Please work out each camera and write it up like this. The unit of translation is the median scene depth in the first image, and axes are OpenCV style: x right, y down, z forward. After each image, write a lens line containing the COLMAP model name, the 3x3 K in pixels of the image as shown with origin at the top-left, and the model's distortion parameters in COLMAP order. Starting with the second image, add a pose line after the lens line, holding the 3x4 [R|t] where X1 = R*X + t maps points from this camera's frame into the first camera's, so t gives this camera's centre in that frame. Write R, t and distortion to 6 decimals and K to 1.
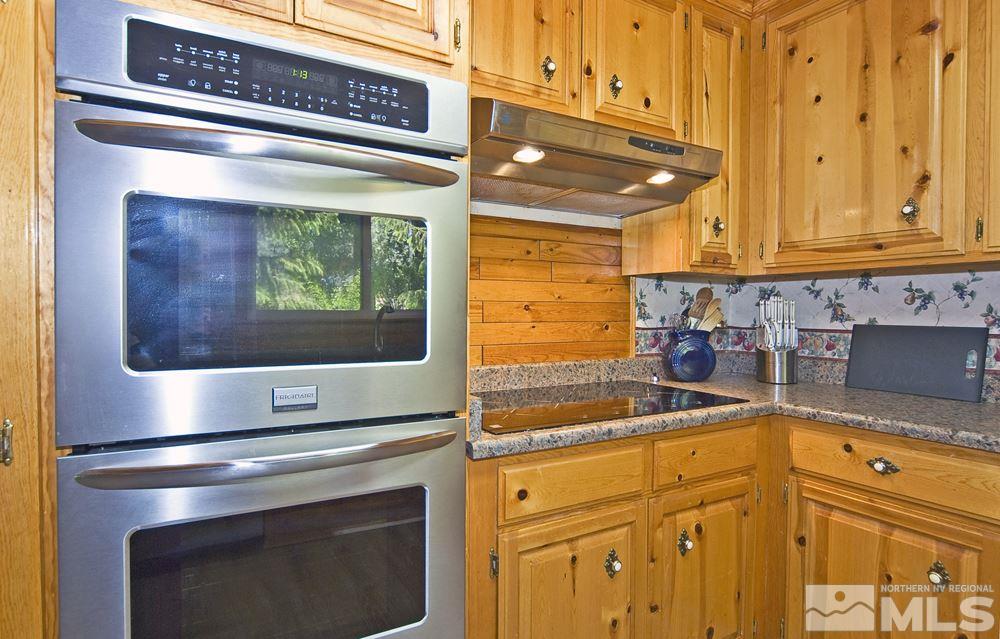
lens RADIAL K [[550.1, 0, 433.8], [0, 550.1, 320.9], [0, 0, 1]] dist [-0.012065, -0.000089]
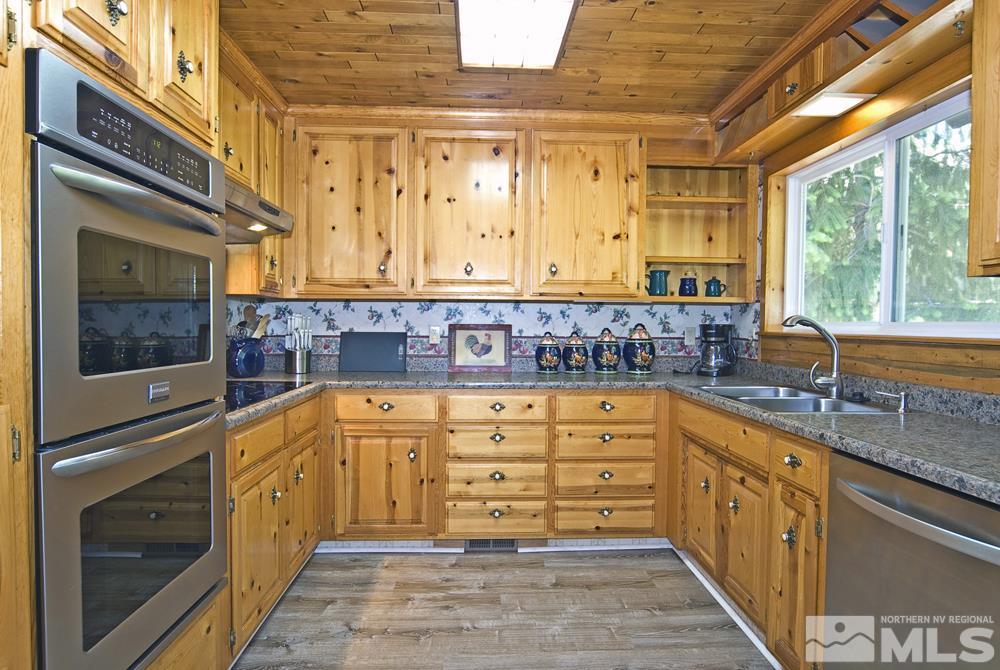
lens RADIAL K [[533.3, 0, 500.8], [0, 533.3, 335.6], [0, 0, 1]] dist [-0.013126, 0.000831]
pose [[0.458074, -0.020094, 0.888687, -0.543274], [0.014273, 0.999782, 0.015249, 0.000005], [-0.888800, 0.005699, 0.458260, -0.166896]]
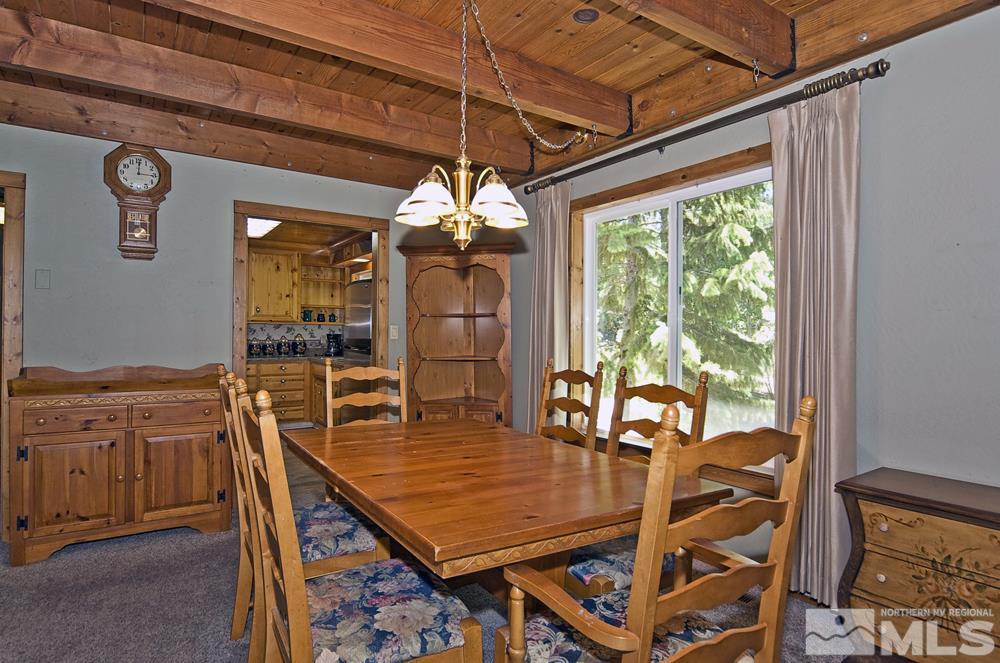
lens RADIAL K [[533.3, 0, 499.9], [0, 533.3, 334.3], [0, 0, 1]] dist [-0.013126, 0.000831]
pose [[-0.090766, -0.010123, 0.995821, -3.423555], [0.015735, 0.999809, 0.011597, -0.029857], [-0.995748, 0.016722, -0.090589, -1.079888]]
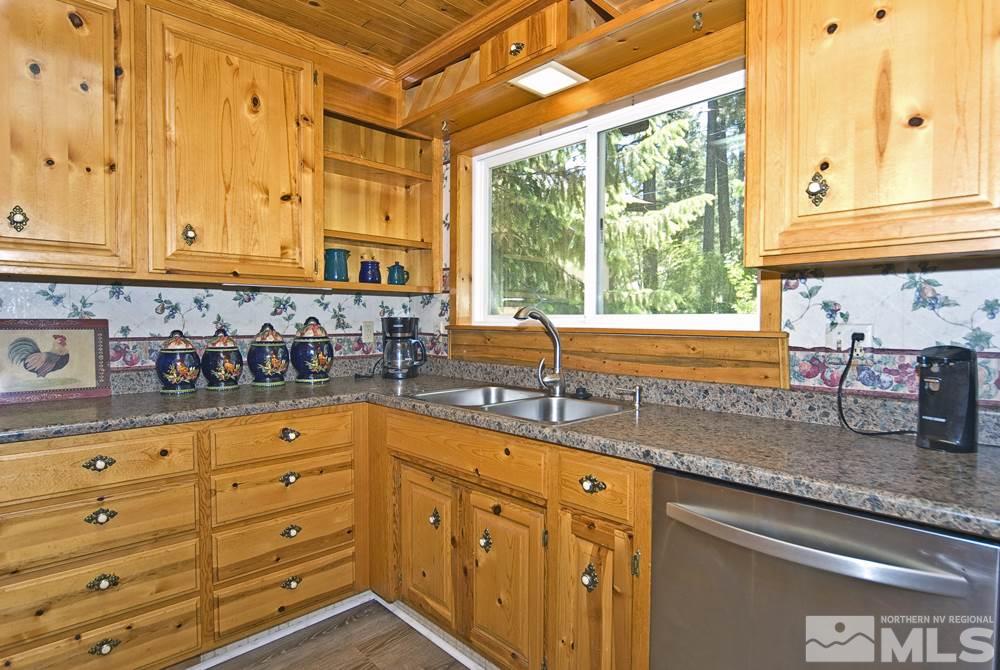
lens RADIAL K [[533.3, 0, 496.0], [0, 533.3, 337.4], [0, 0, 1]] dist [-0.013126, 0.000831]
pose [[-0.240739, -0.036959, 0.969886, -0.101502], [0.018245, 0.998926, 0.042595, -0.004672], [-0.970418, 0.027950, -0.239806, 0.178327]]
